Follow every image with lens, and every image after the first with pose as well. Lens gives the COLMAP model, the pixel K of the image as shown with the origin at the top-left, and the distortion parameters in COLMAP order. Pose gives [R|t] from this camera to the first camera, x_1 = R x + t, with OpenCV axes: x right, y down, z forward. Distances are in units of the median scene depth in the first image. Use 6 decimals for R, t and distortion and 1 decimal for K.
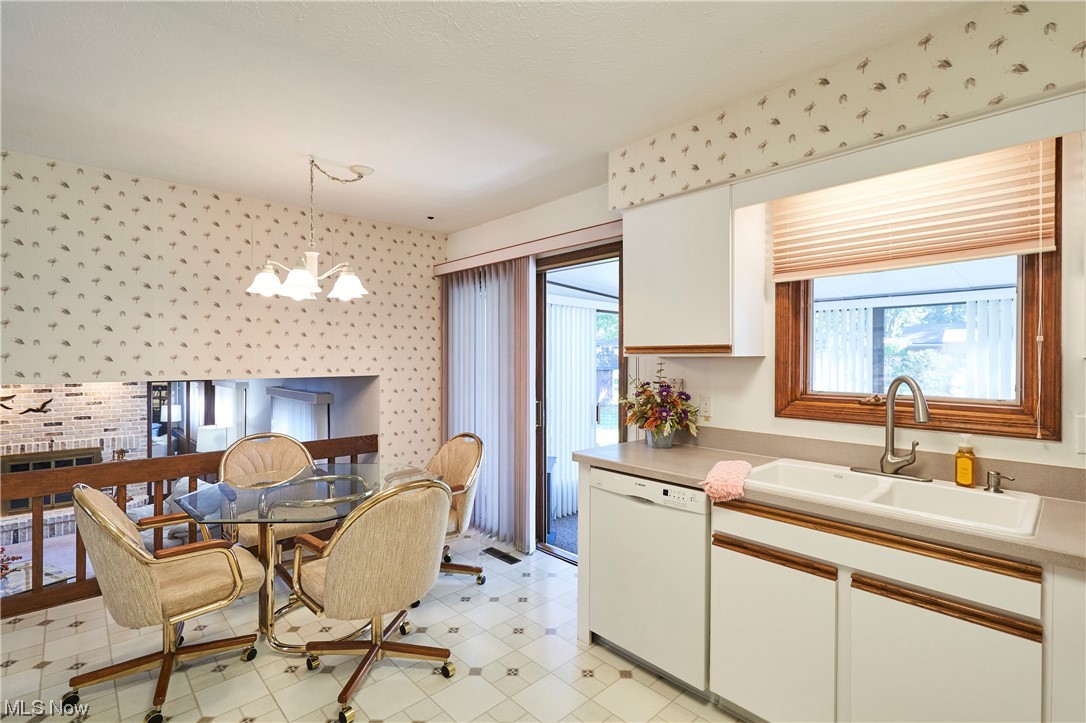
lens RADIAL K [[501.9, 0, 543.0], [0, 501.9, 361.5], [0, 0, 1]] dist [0.000834, -0.000391]
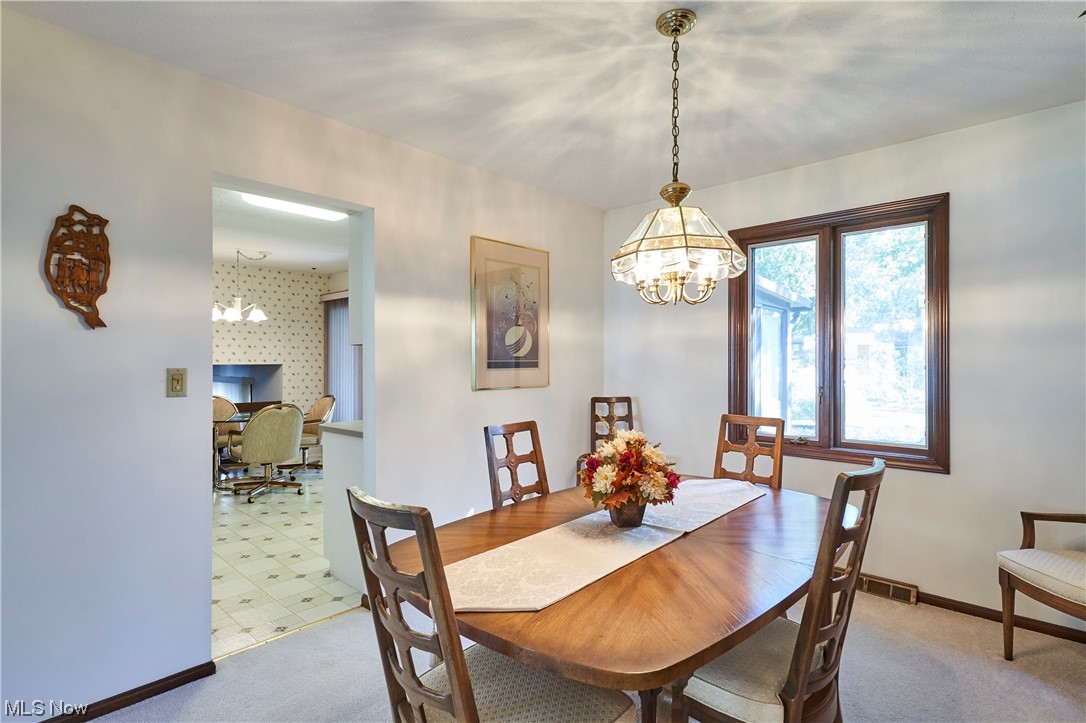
lens RADIAL K [[530.0, 0, 543.0], [0, 530.0, 361.5], [0, 0, 1]] dist [-0.001808, 0.000668]
pose [[0.996515, 0.001358, 0.083404, 0.522197], [-0.000737, 0.999972, -0.007477, 0.044234], [-0.083411, 0.007390, 0.996488, -1.092056]]
